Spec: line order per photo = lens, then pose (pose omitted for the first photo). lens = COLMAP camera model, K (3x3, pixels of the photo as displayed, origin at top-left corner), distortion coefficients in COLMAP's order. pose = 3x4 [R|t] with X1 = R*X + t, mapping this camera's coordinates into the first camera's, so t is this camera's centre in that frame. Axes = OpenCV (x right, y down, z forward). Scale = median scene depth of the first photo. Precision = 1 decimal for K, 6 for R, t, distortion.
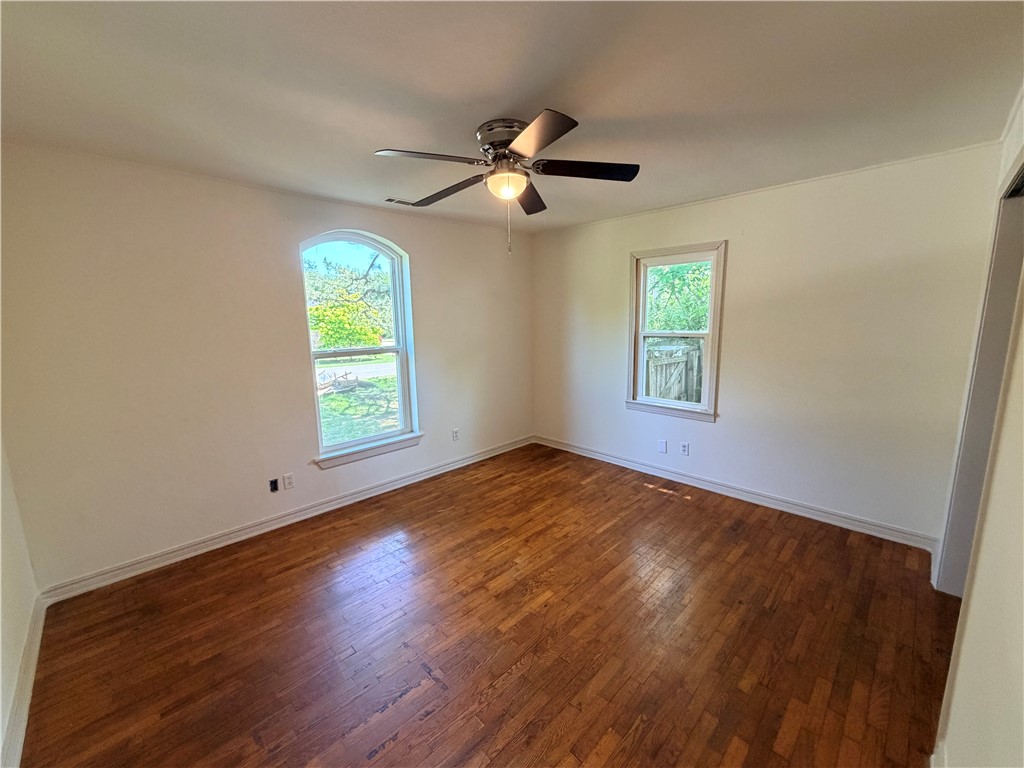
lens RADIAL K [[411.3, 0, 513.0], [0, 411.3, 382.4], [0, 0, 1]] dist [-0.000787, 0.000385]
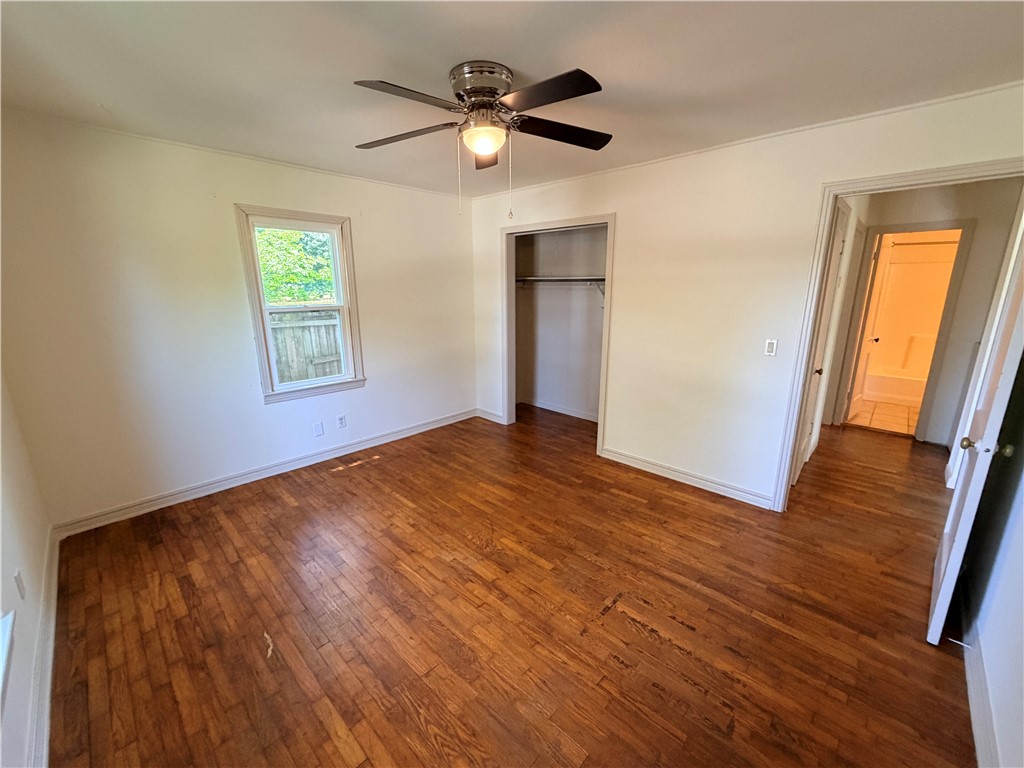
lens RADIAL K [[411.3, 0, 513.0], [0, 411.3, 382.4], [0, 0, 1]] dist [-0.000787, 0.000385]
pose [[-0.017109, -0.214416, 0.976593, -0.630038], [0.162122, 0.963215, 0.214319, -0.089561], [-0.986622, 0.161994, 0.018282, 0.619942]]
